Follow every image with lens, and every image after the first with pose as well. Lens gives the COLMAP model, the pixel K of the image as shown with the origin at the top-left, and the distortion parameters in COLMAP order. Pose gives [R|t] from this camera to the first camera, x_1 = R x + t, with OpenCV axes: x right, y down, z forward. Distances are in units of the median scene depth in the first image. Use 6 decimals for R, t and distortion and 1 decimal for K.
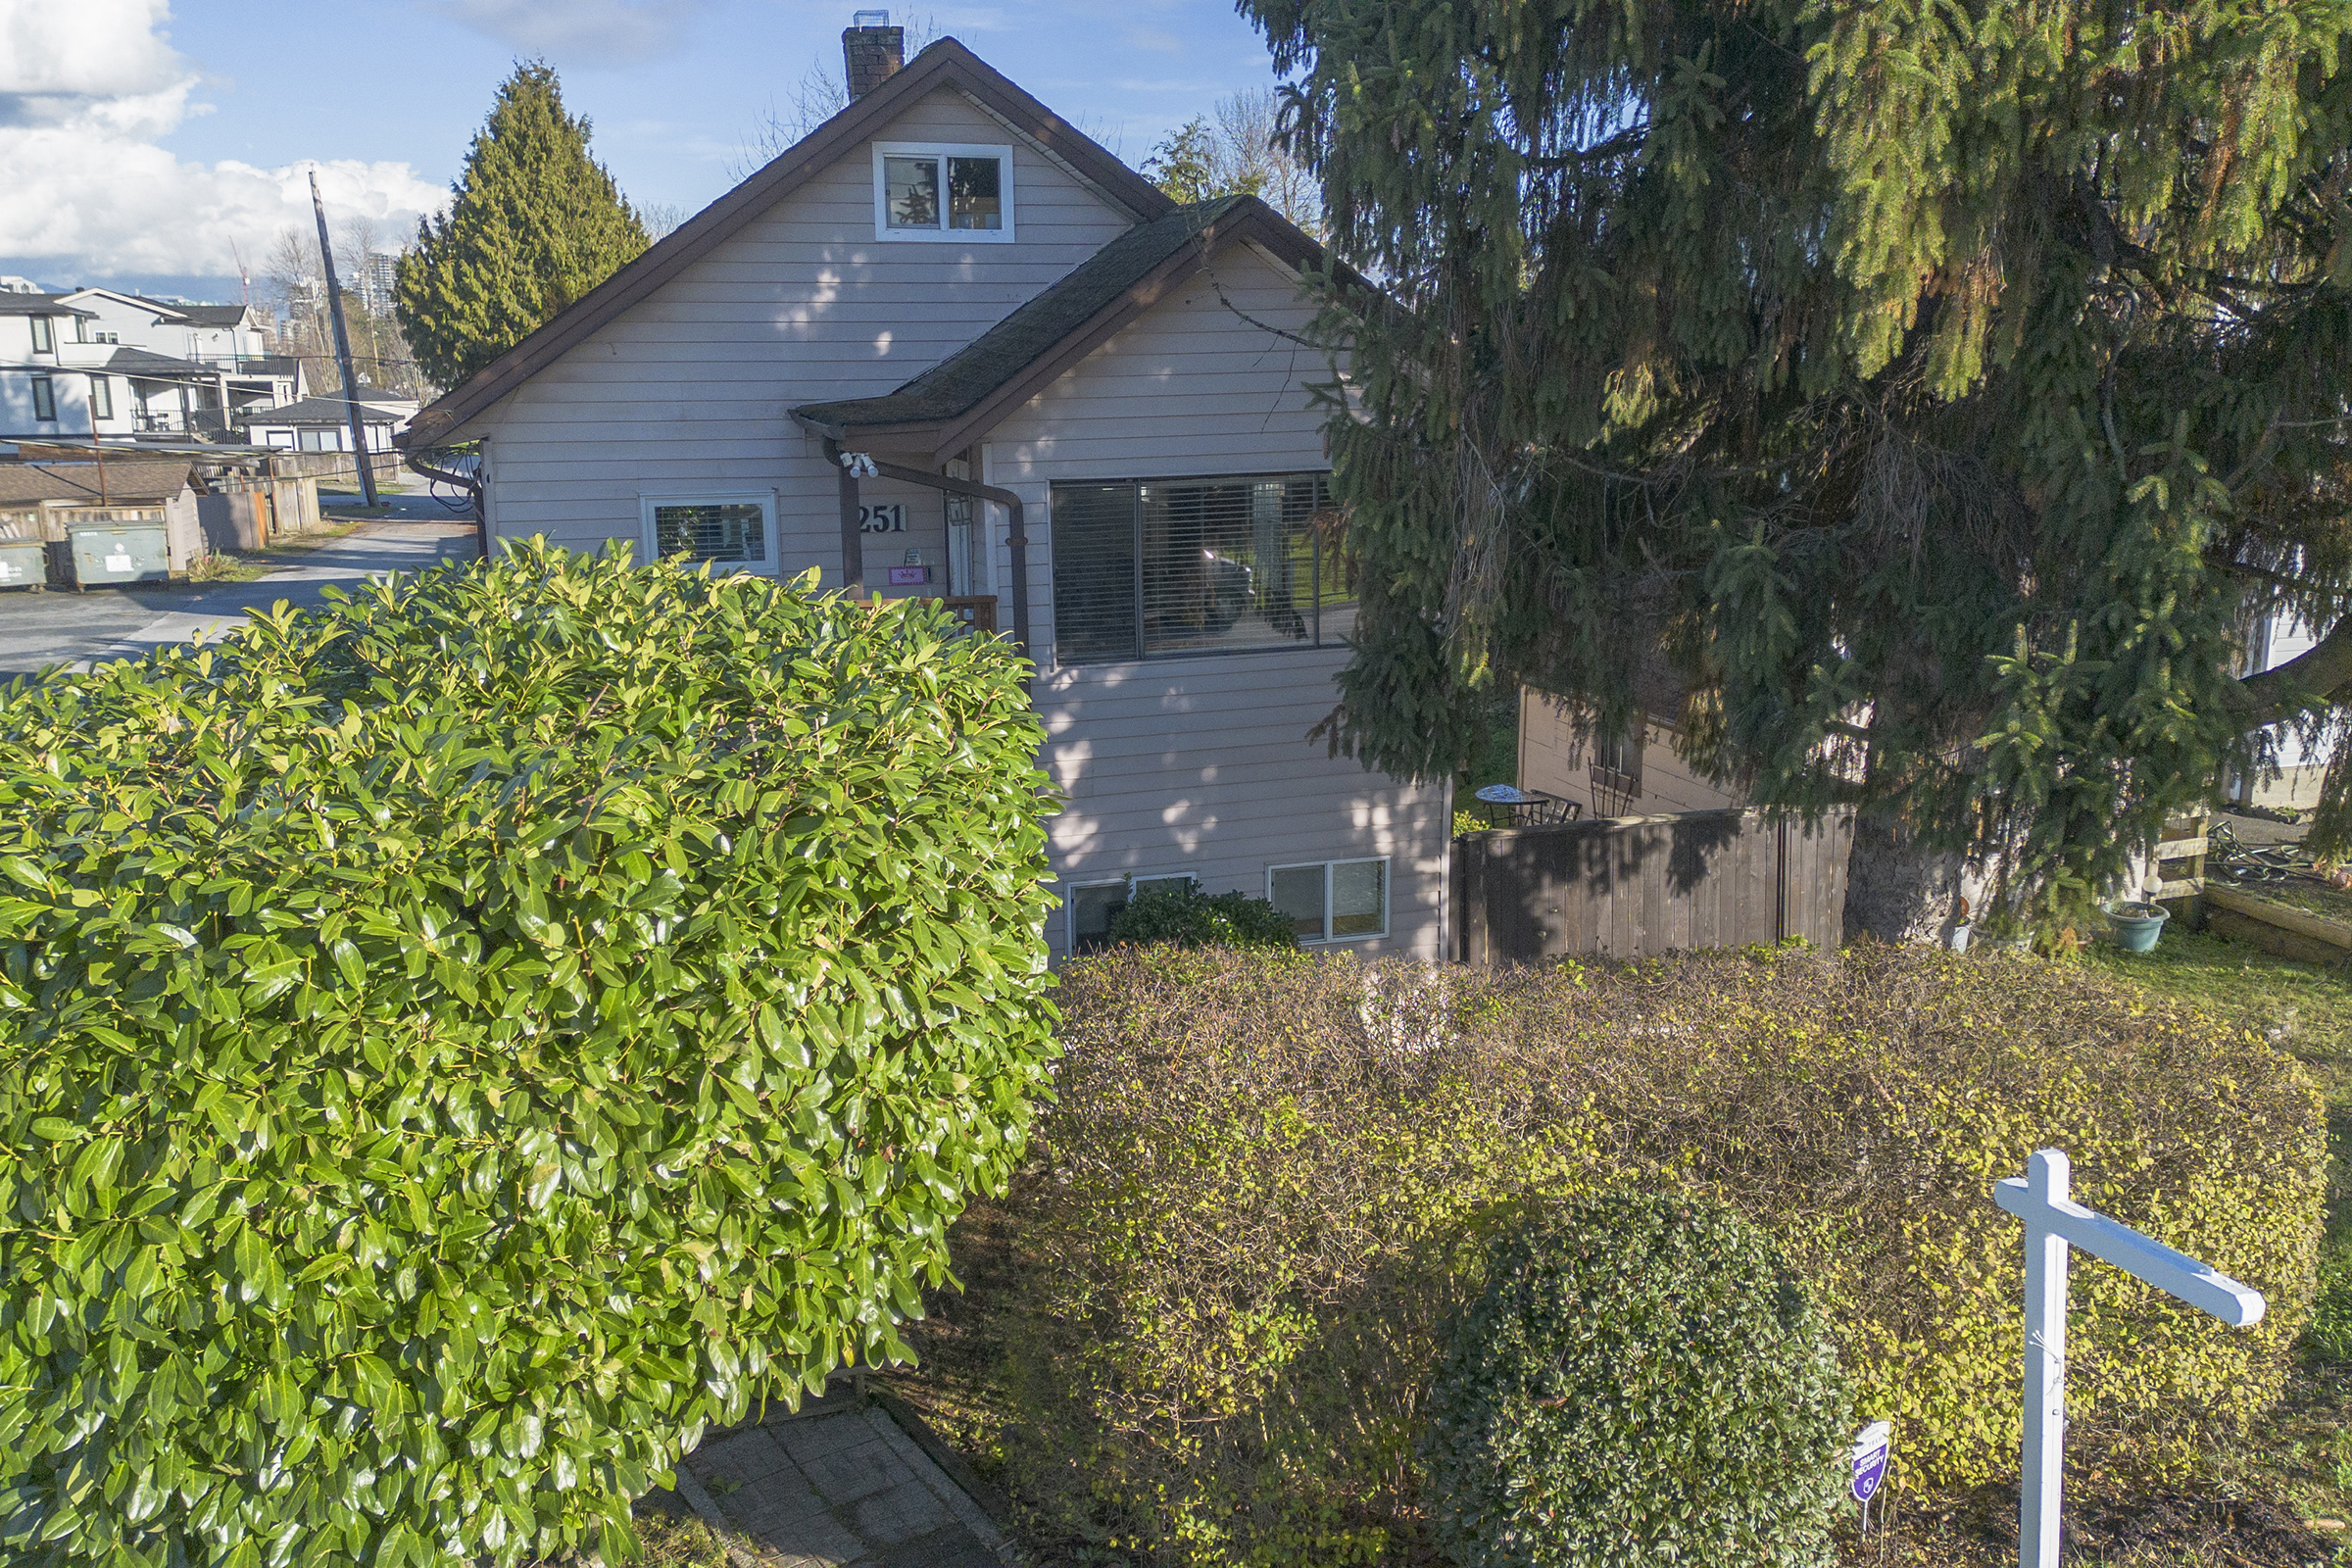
lens RADIAL K [[1950.1, 0, 1163.6], [0, 1950.1, 779.1], [0, 0, 1]] dist [0.094727, -0.098433]
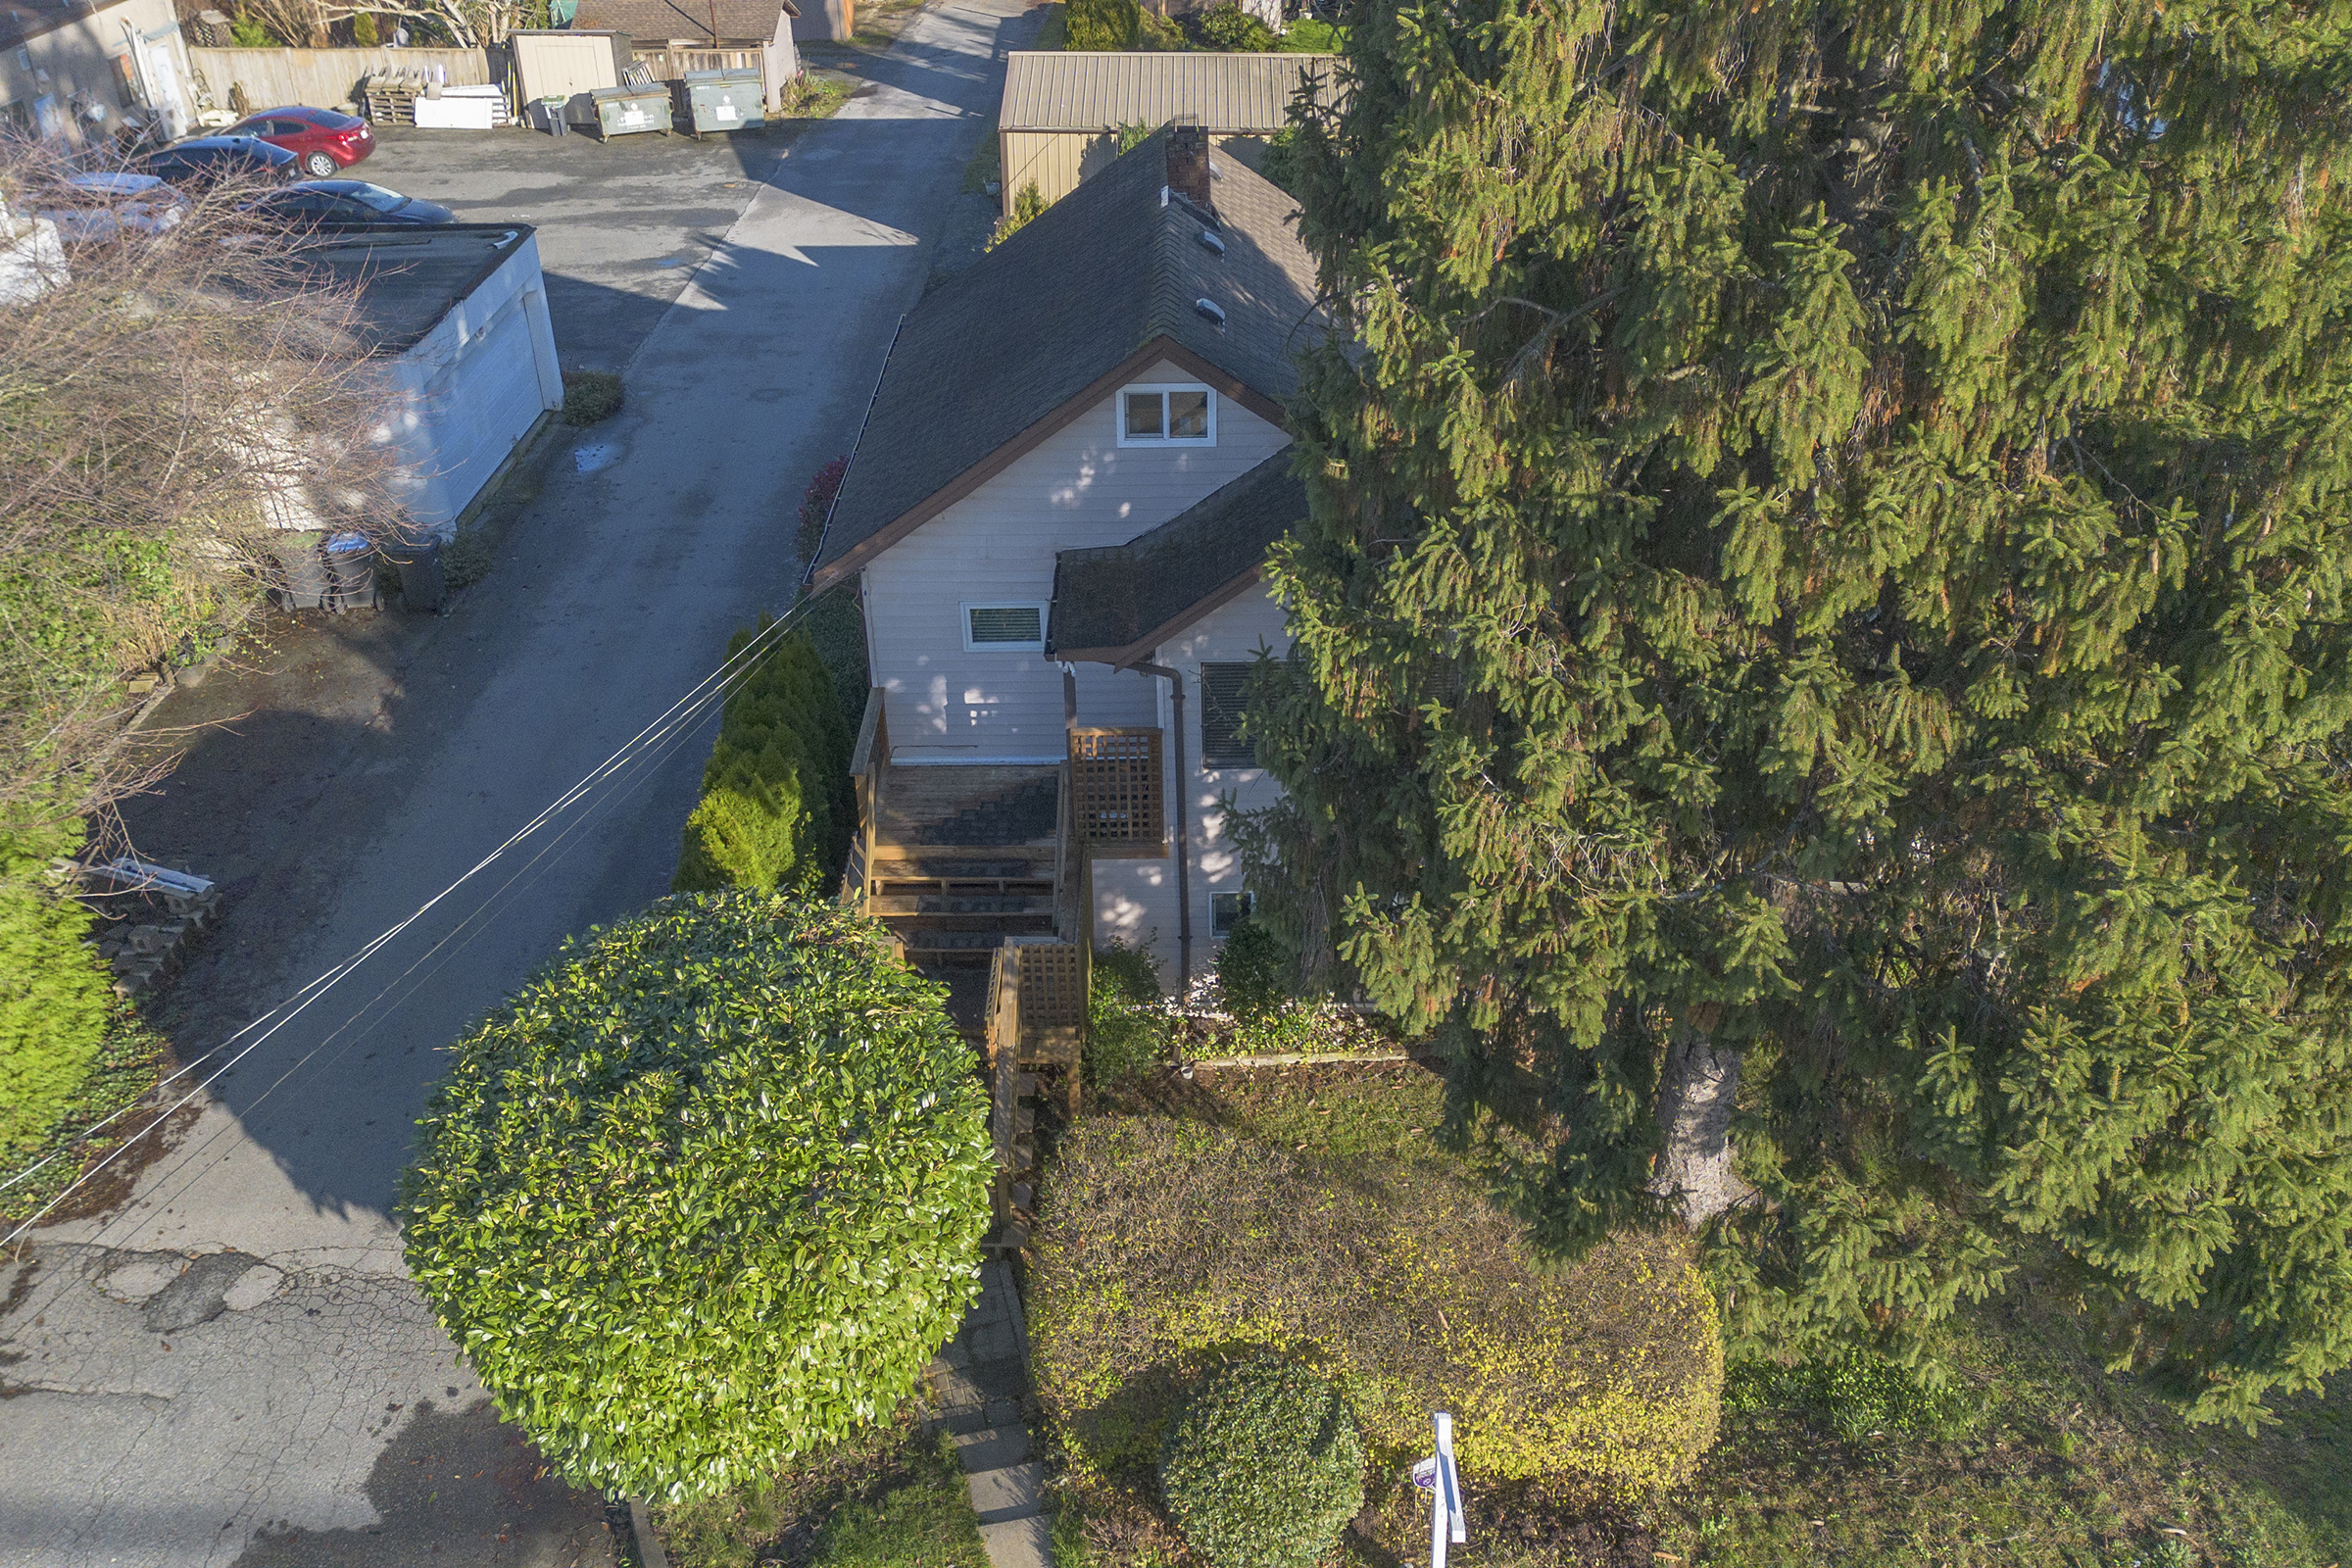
lens RADIAL K [[1954.5, 0, 1166.5], [0, 1954.5, 783.5], [0, 0, 1]] dist [0.087310, -0.089679]
pose [[0.953218, 0.153785, -0.260243, 0.528164], [-0.054716, 0.934476, 0.351796, -0.980719], [0.297292, -0.321099, 0.899174, -0.614158]]
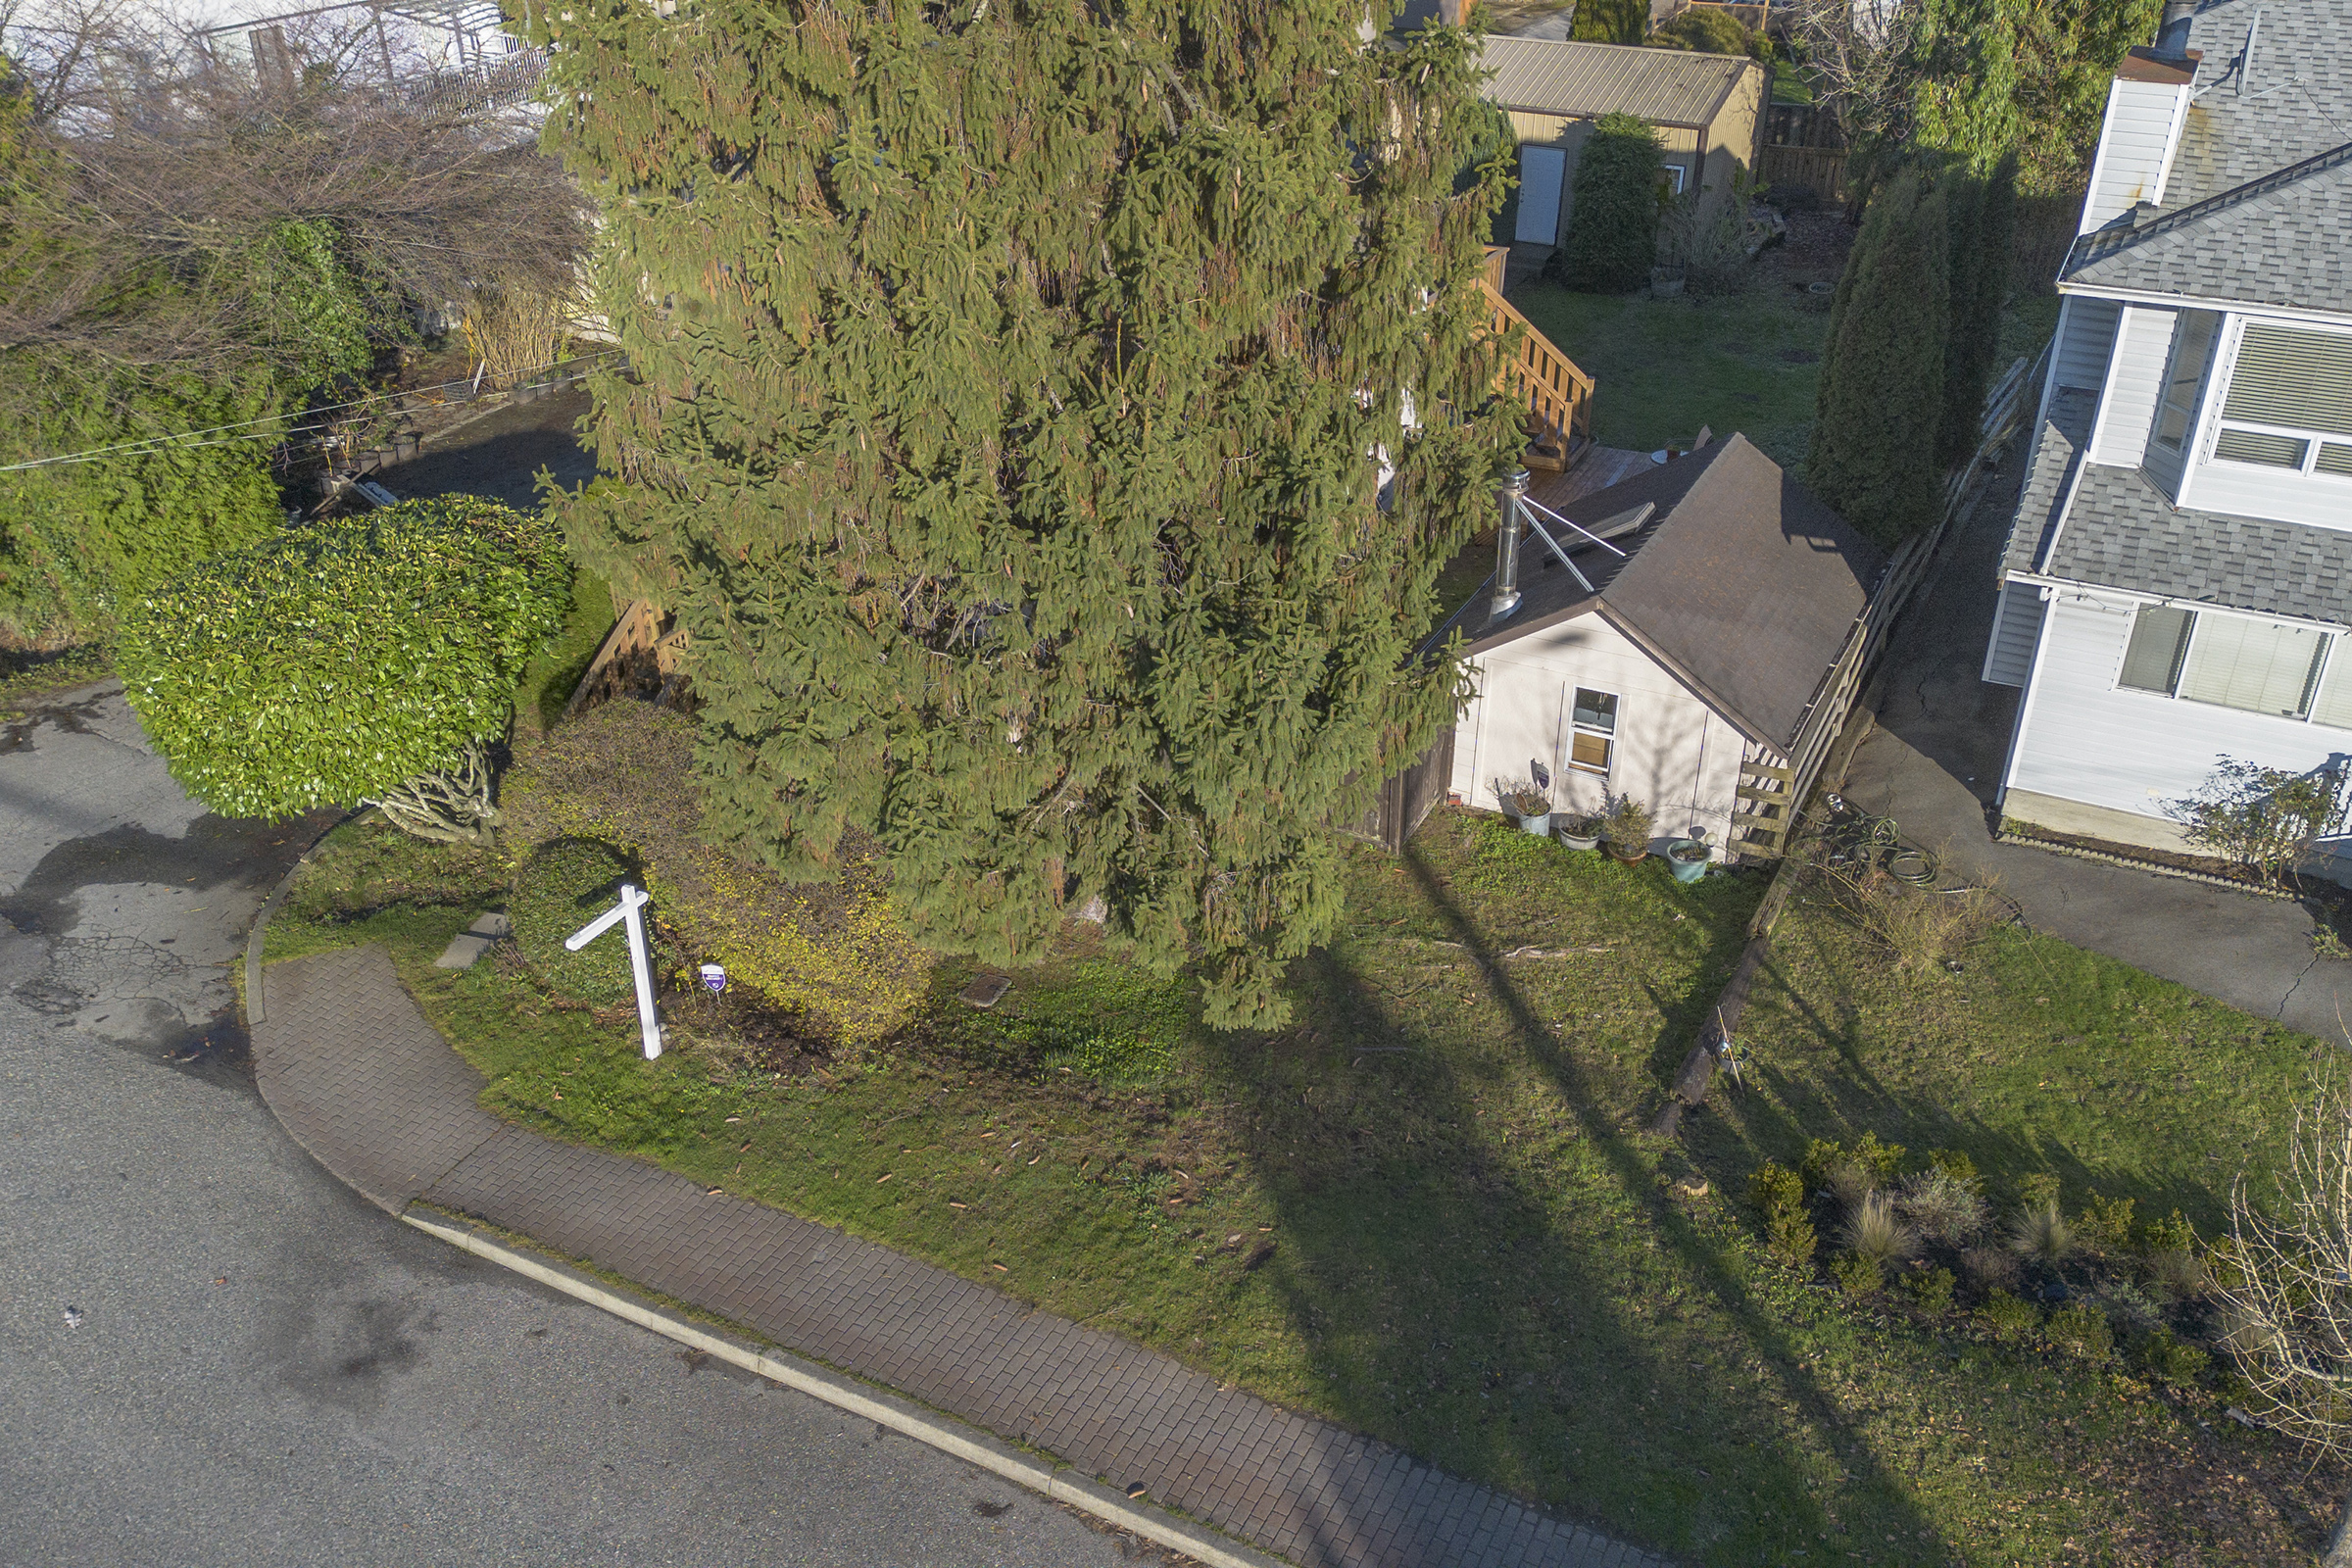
lens RADIAL K [[1954.5, 0, 1166.5], [0, 1954.5, 783.5], [0, 0, 1]] dist [0.087310, -0.089679]
pose [[0.713089, 0.351797, -0.606418, 2.362454], [-0.130973, 0.916605, 0.377732, -0.993564], [0.688731, -0.189932, 0.699697, -0.379564]]
